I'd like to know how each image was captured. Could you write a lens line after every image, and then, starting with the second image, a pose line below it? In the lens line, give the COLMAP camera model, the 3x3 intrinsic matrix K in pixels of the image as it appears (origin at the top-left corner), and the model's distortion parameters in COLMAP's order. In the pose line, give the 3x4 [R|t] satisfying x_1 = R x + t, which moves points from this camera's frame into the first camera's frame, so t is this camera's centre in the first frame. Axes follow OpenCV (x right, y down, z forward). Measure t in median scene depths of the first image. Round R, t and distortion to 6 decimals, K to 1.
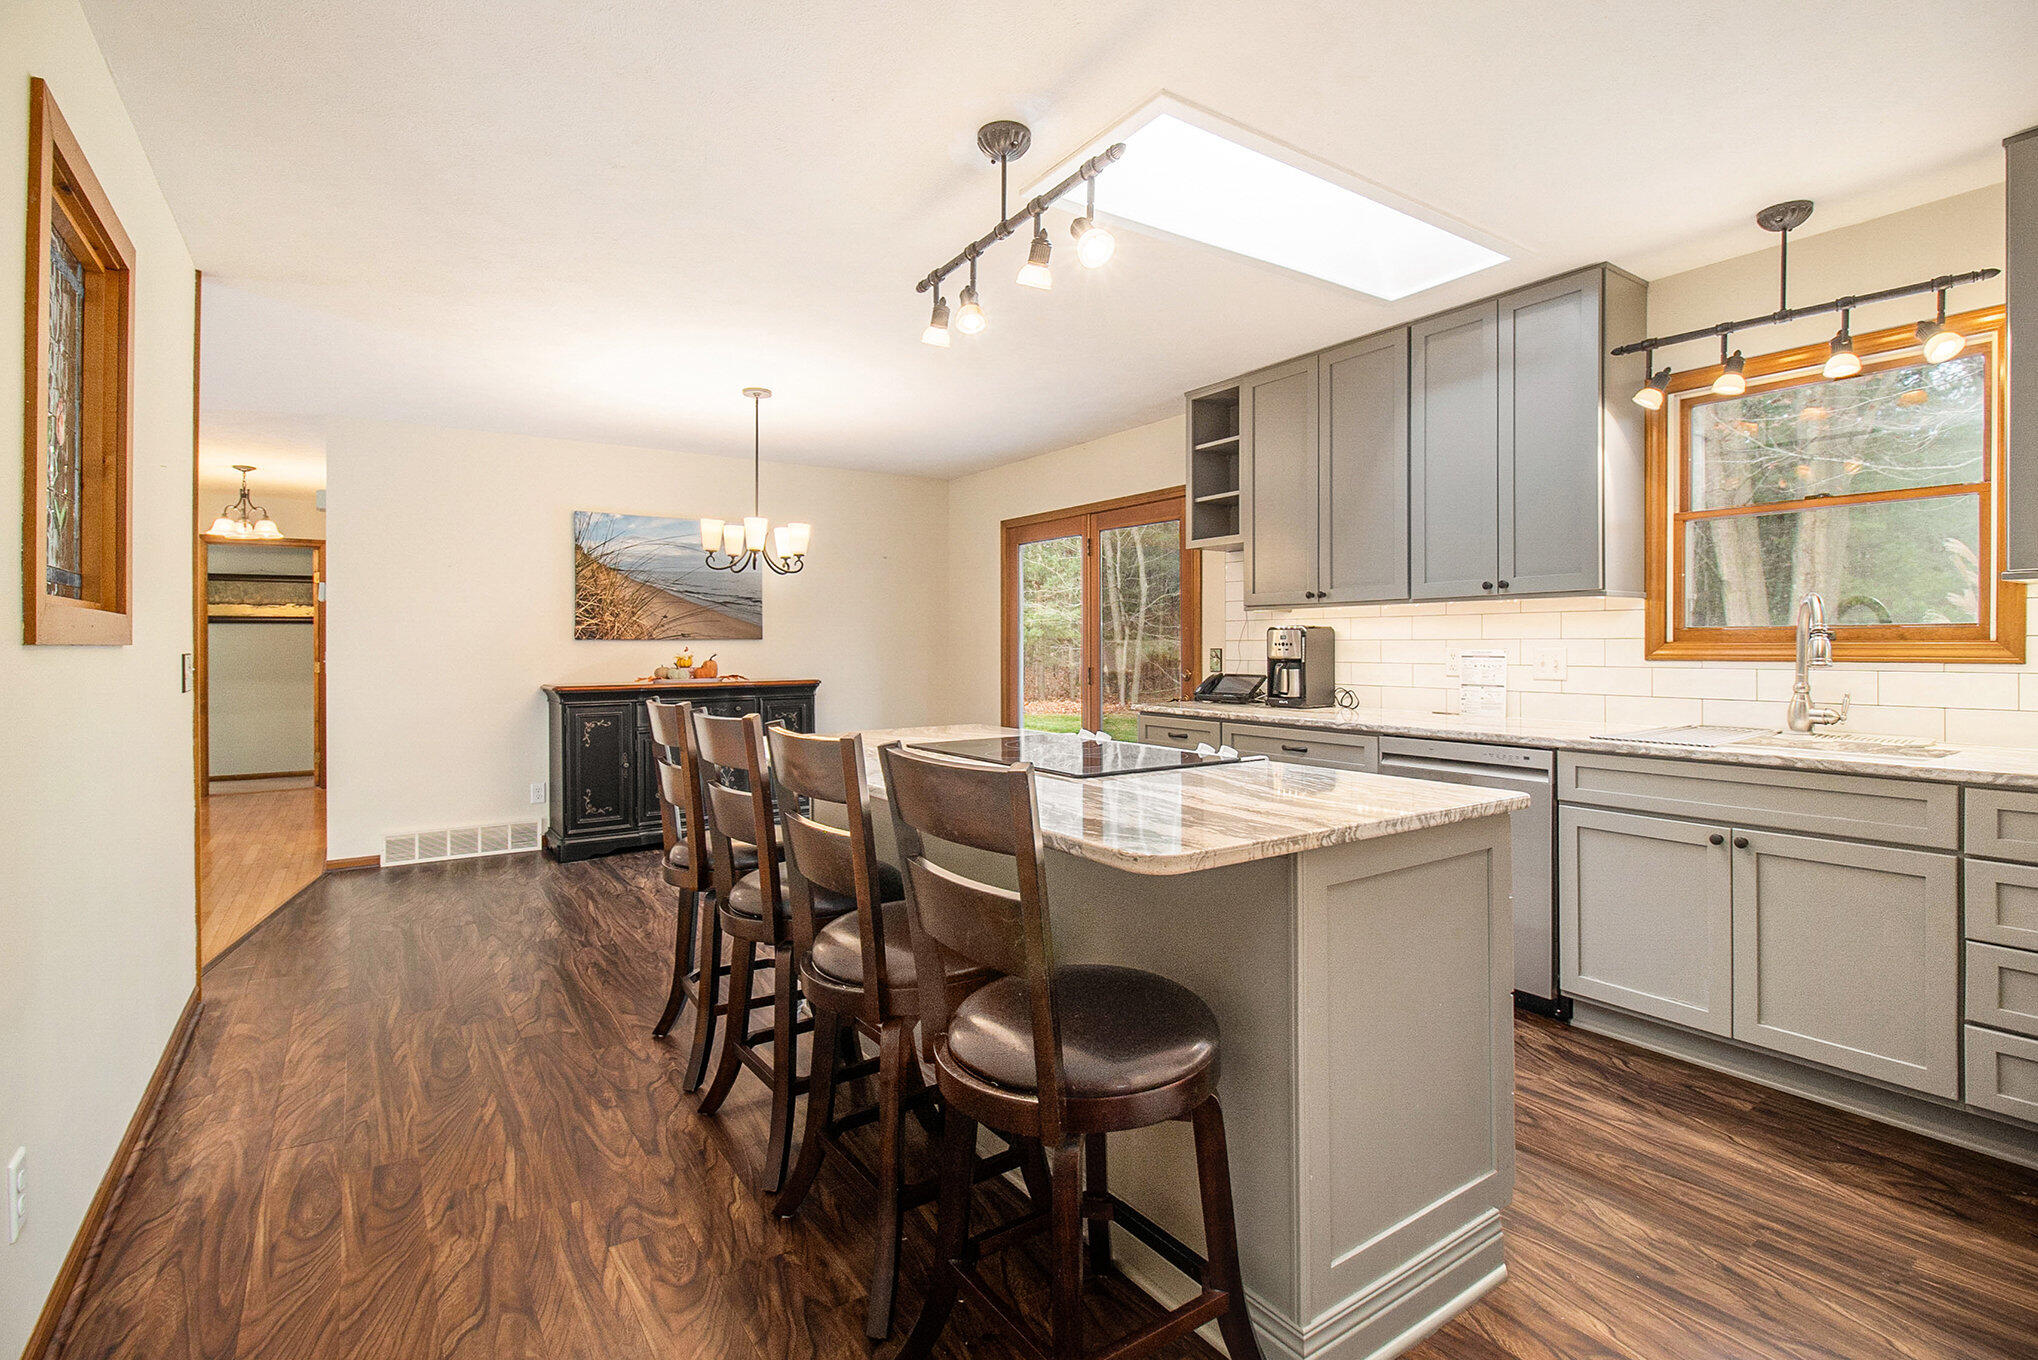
lens RADIAL K [[944.2, 0, 1001.6], [0, 944.2, 639.4], [0, 0, 1]] dist [0.002080, -0.011453]
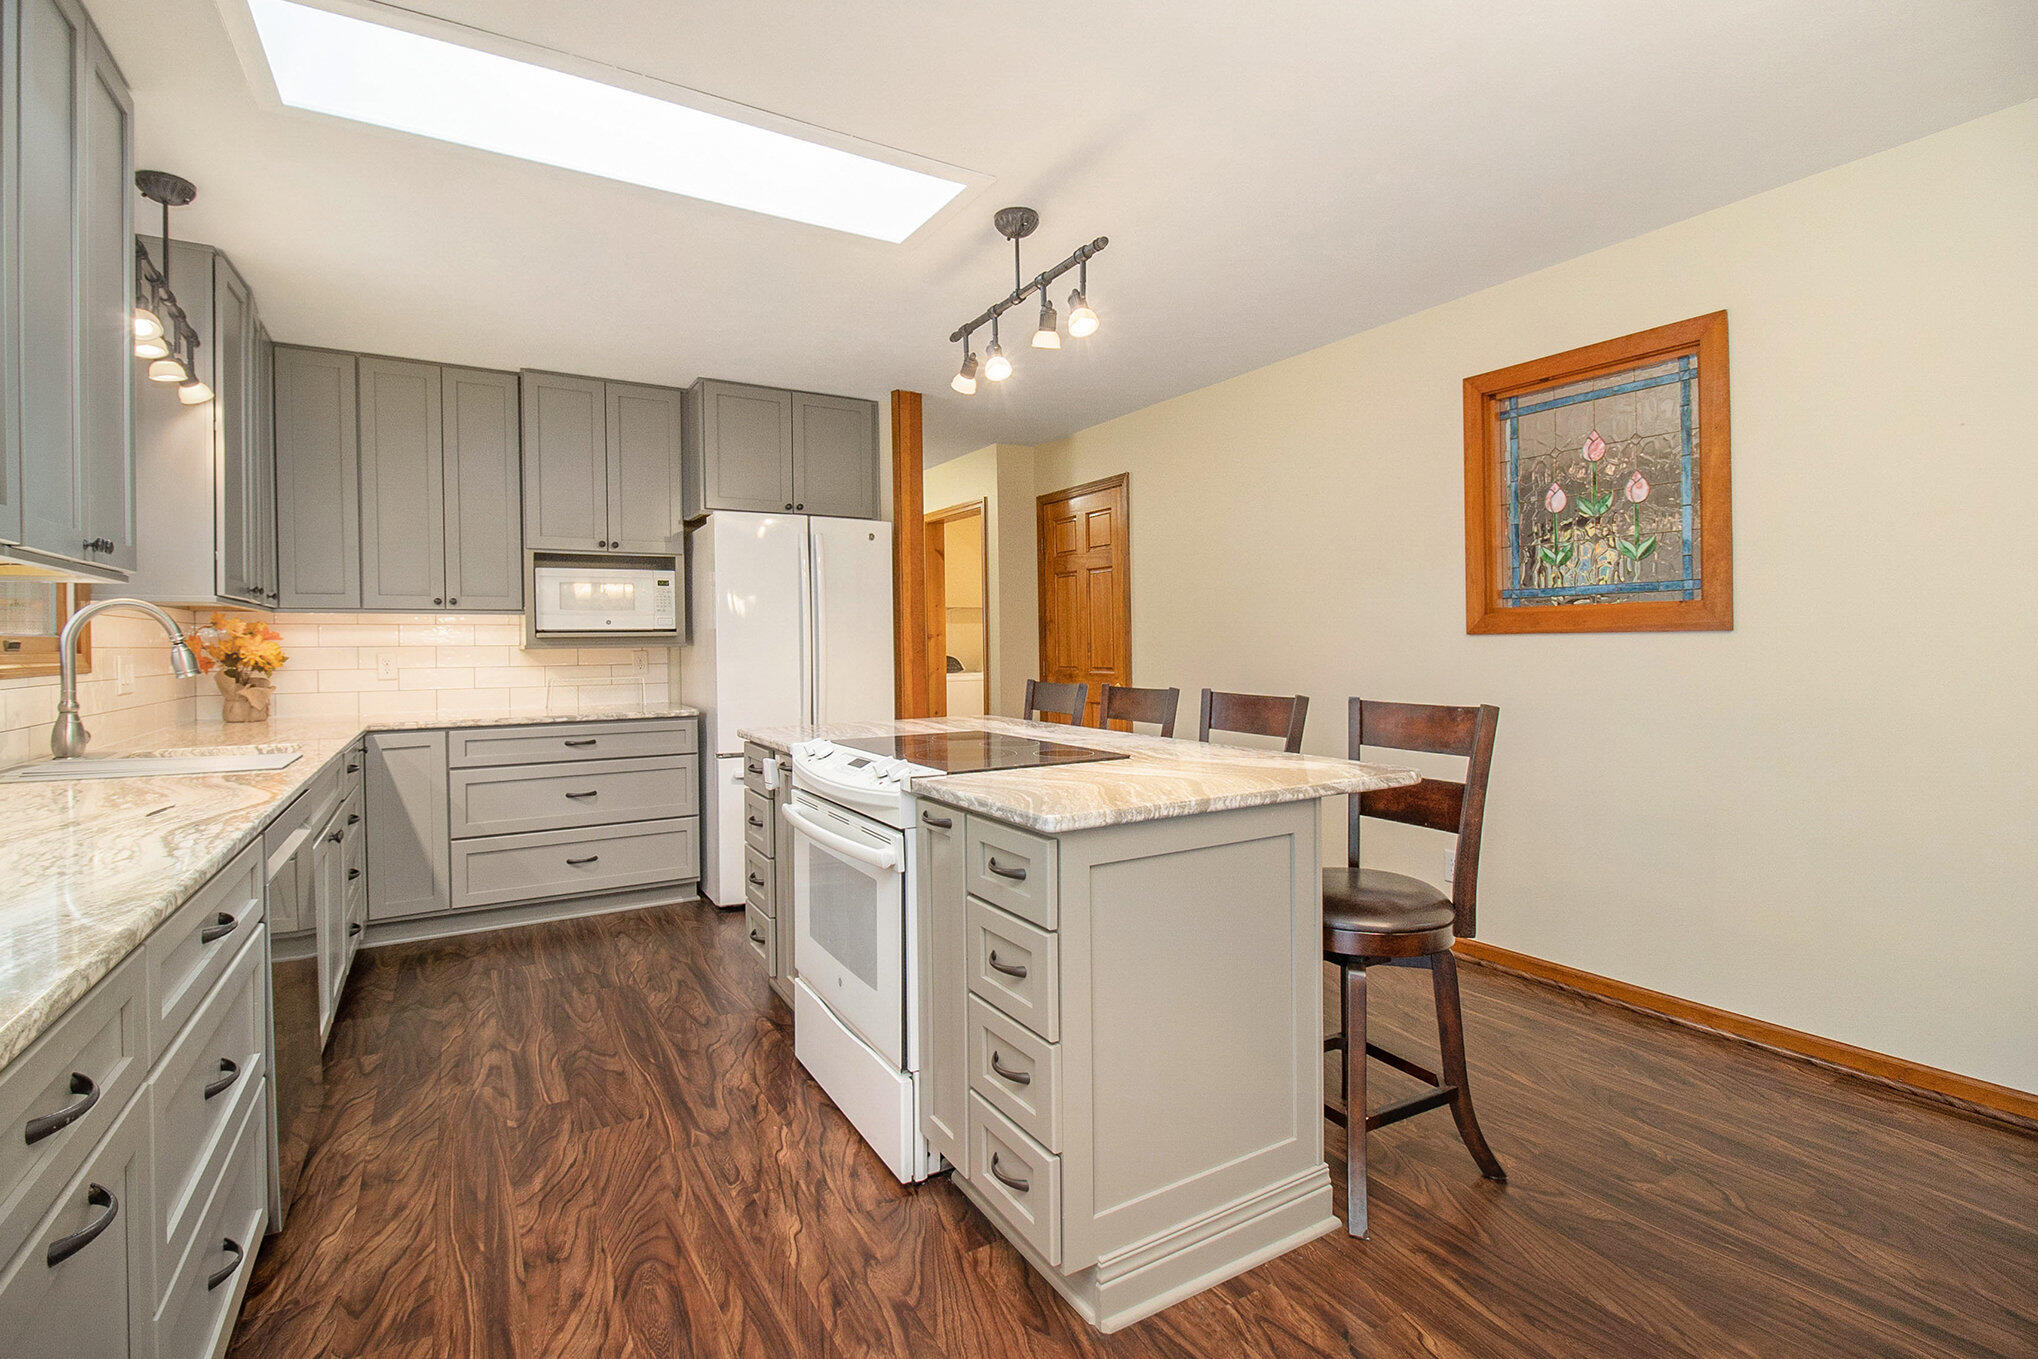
lens RADIAL K [[941.5, 0, 1017.7], [0, 941.5, 653.6], [0, 0, 1]] dist [-0.003346, -0.000178]
pose [[-0.998347, 0.010249, 0.056547, -0.023069], [0.010338, 0.999946, 0.001277, 0.006704], [-0.056531, 0.001859, -0.998399, 0.909499]]
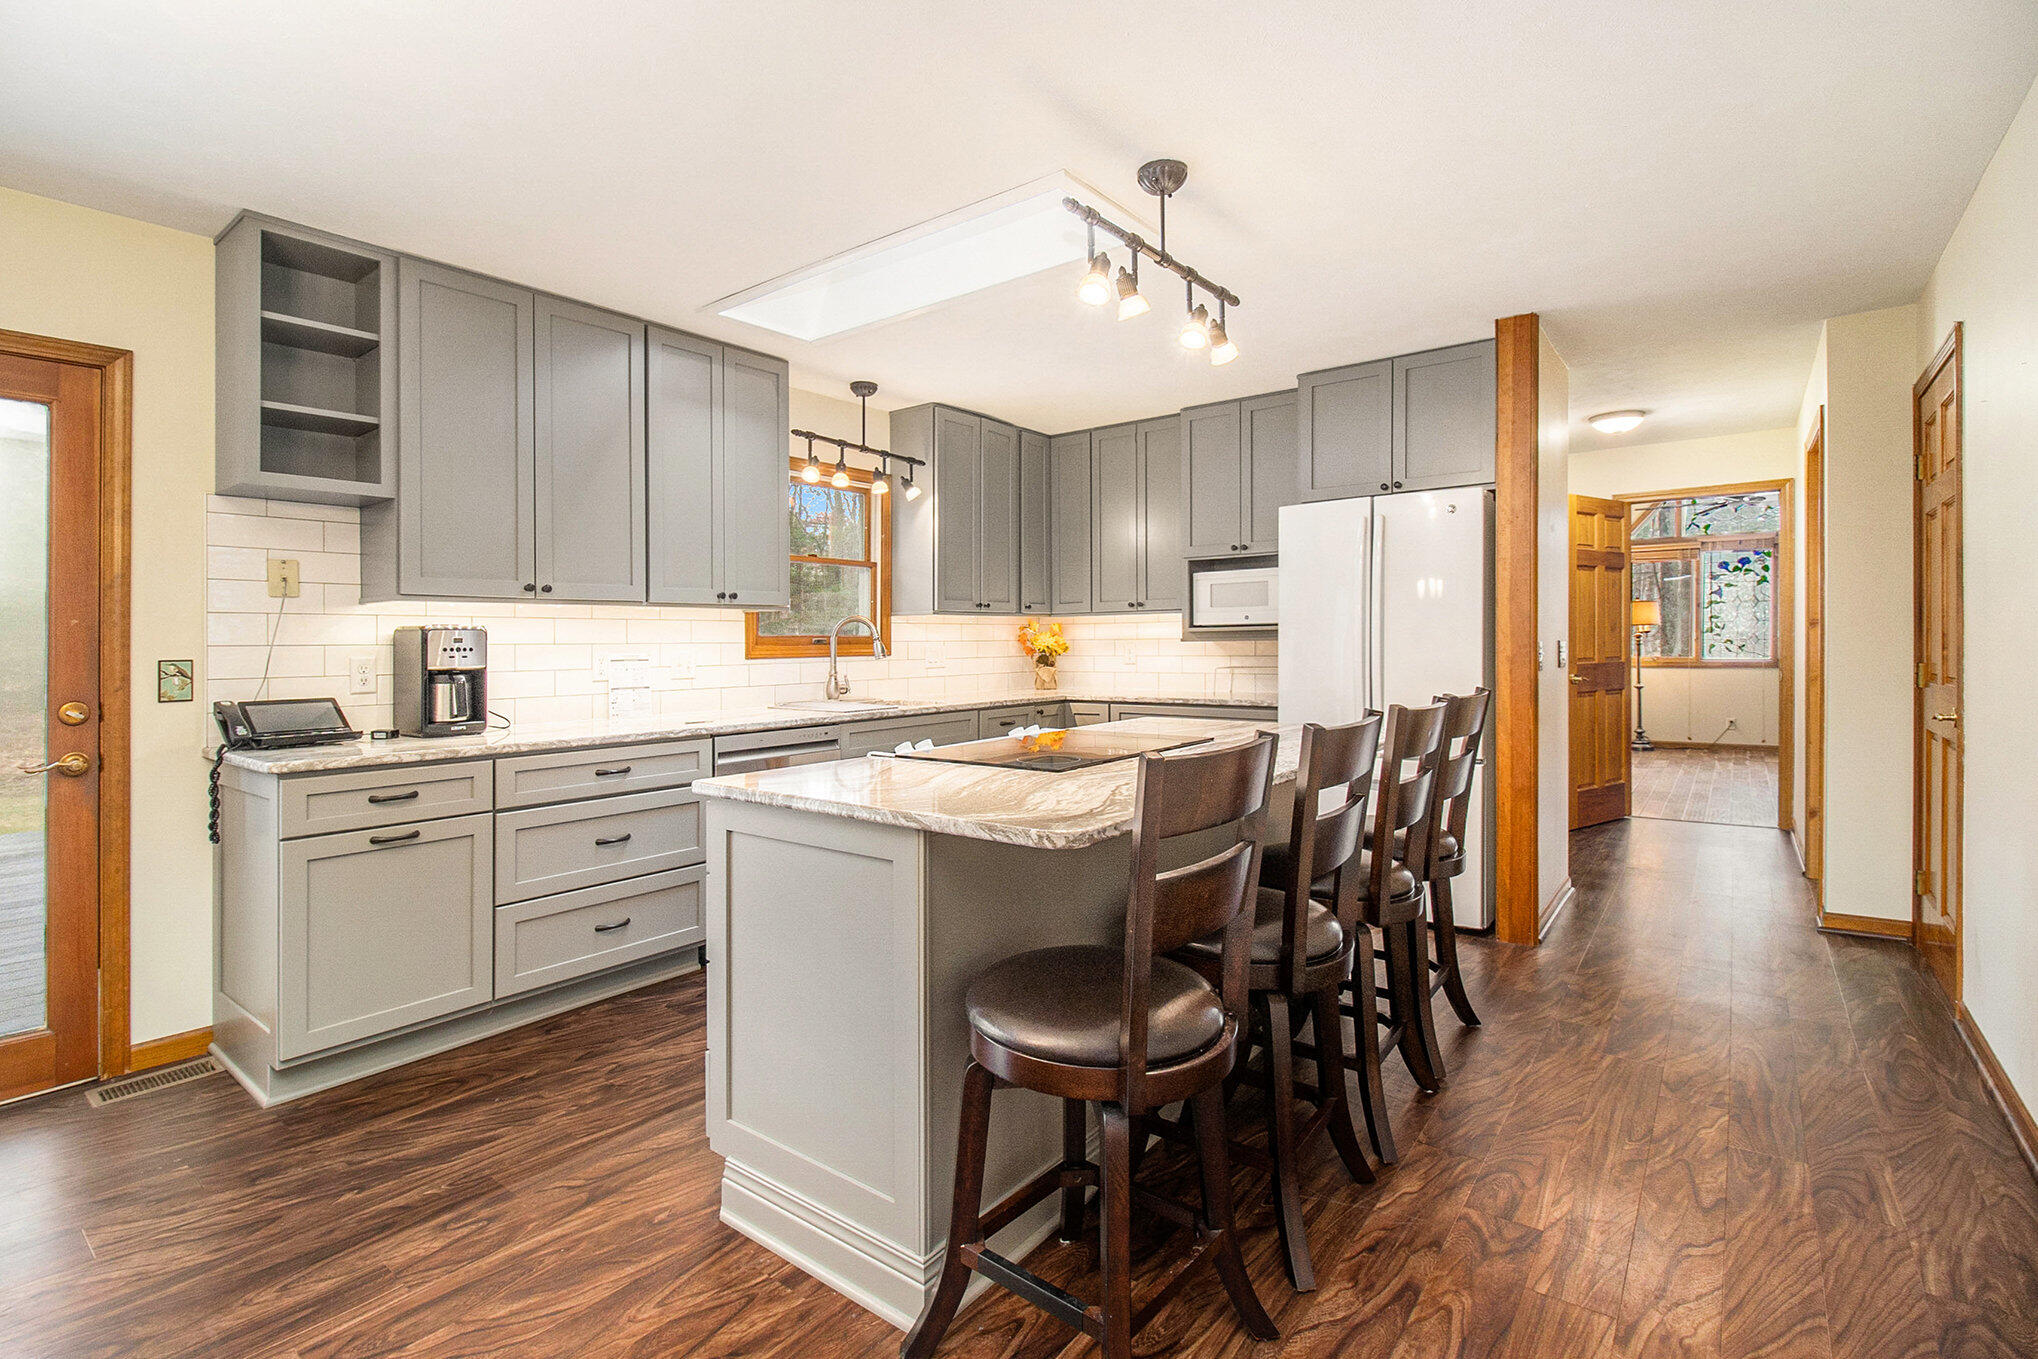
lens RADIAL K [[944.2, 0, 1001.6], [0, 944.2, 638.9], [0, 0, 1]] dist [0.002080, -0.011453]
pose [[-0.309365, 0.010778, 0.950882, -0.404555], [0.006202, 0.999937, -0.009316, 0.004662], [-0.950923, 0.003015, -0.309412, 0.625614]]
